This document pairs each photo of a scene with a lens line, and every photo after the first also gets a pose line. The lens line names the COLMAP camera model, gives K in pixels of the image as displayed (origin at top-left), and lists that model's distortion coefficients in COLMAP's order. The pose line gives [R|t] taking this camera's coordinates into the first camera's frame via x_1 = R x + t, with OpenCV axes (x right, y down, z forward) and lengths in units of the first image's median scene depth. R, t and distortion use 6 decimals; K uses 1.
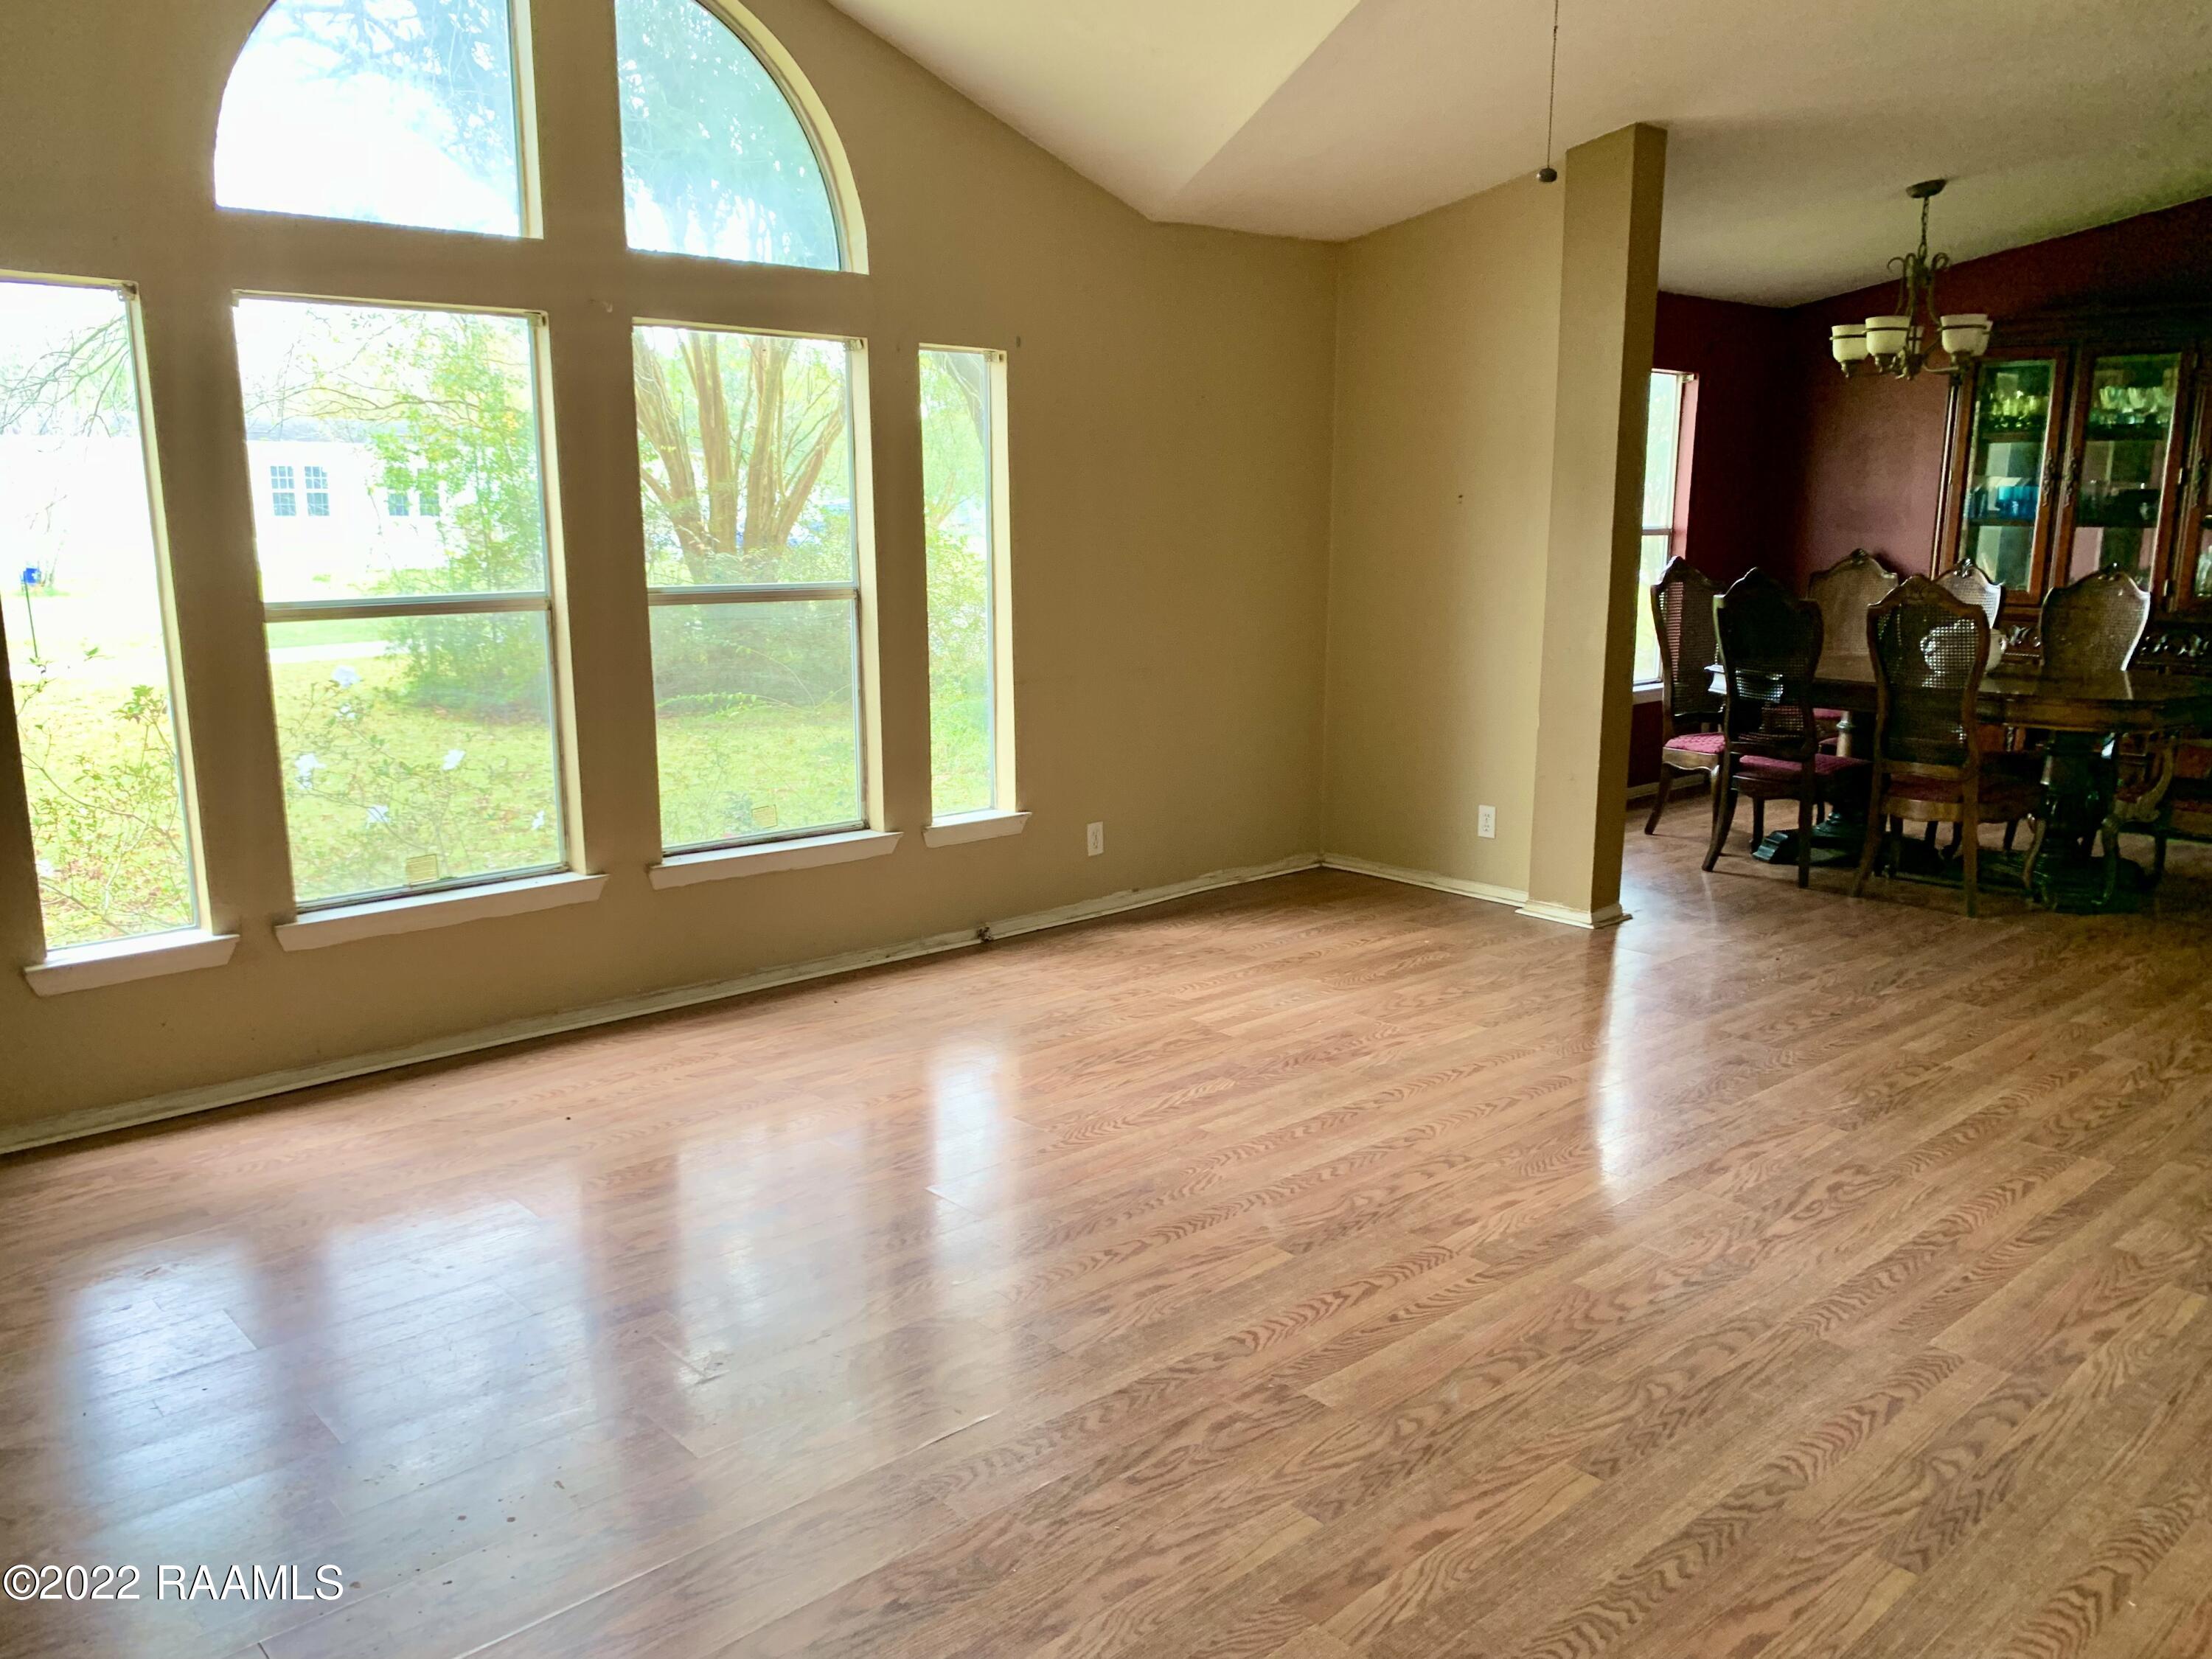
lens RADIAL K [[1712.9, 0, 1103.3], [0, 1712.9, 837.1], [0, 0, 1]] dist [0.012565, -0.000145]
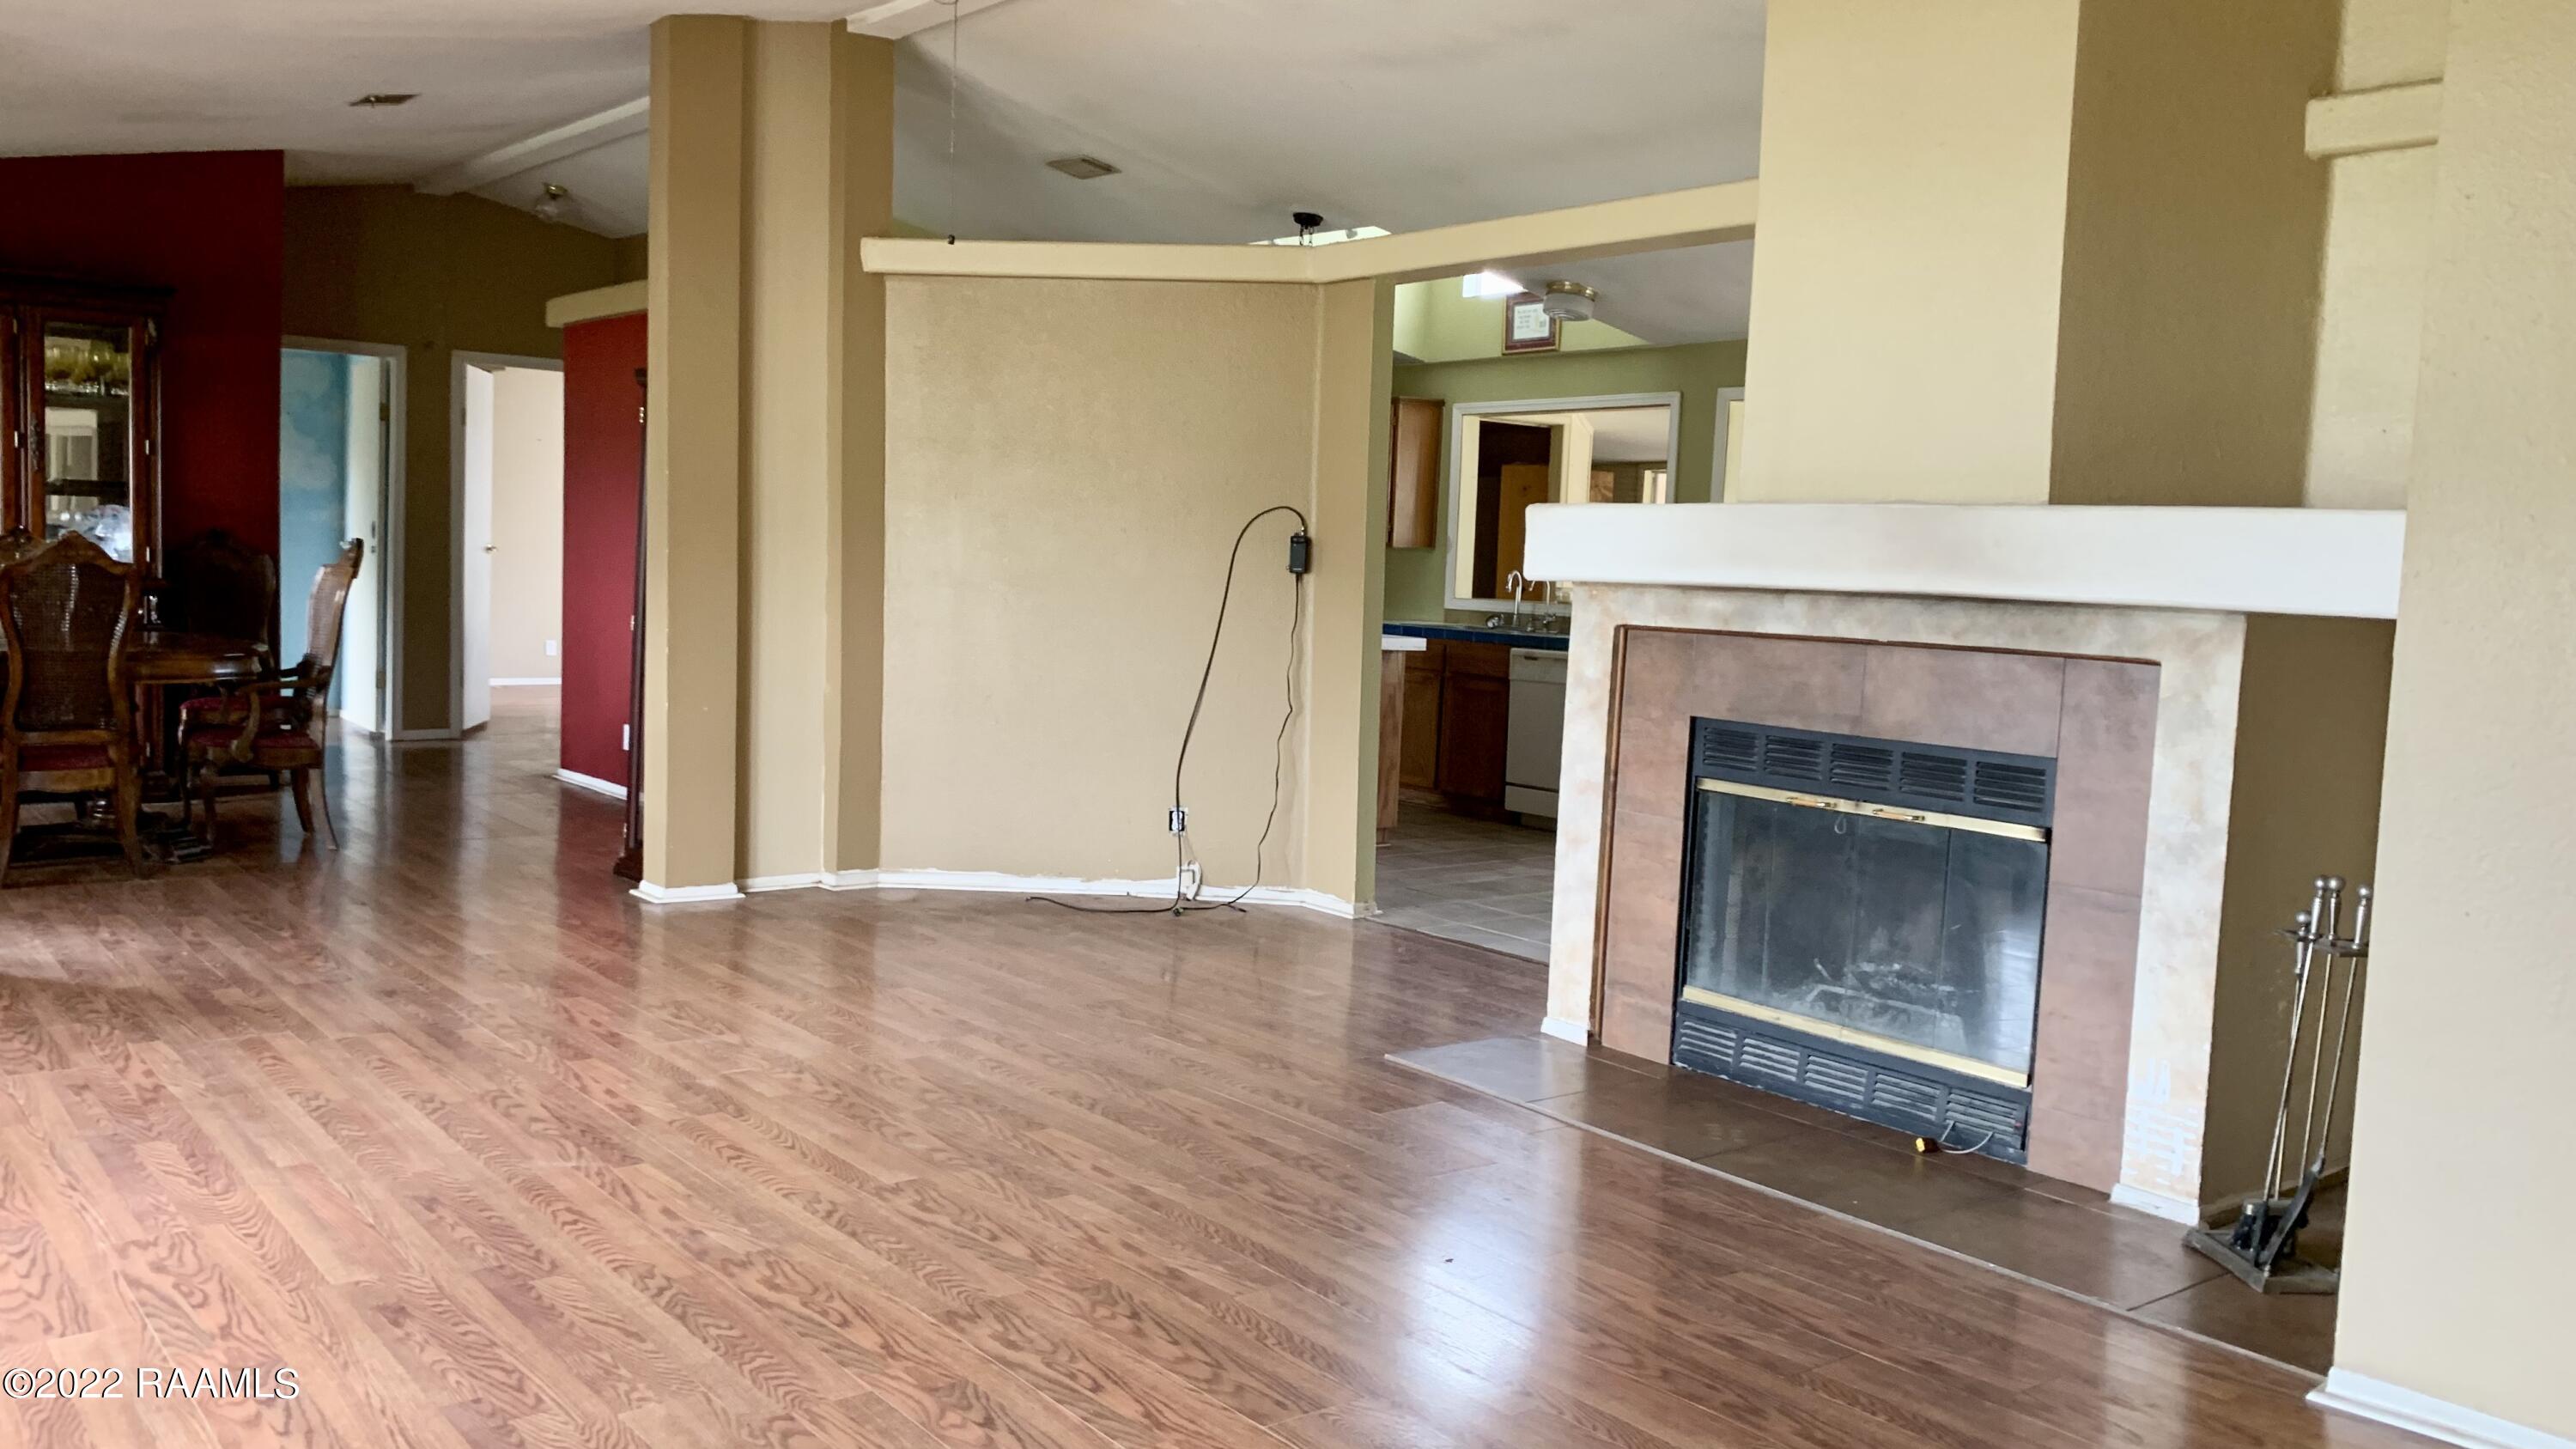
lens RADIAL K [[1965.8, 0, 1282.0], [0, 1965.8, 721.9], [0, 0, 1]] dist [0.032050, -0.006270]
pose [[0.040113, -0.088856, 0.995236, -1.066368], [0.160418, 0.983690, 0.081359, -0.054628], [-0.986234, 0.156390, 0.053712, 0.530316]]
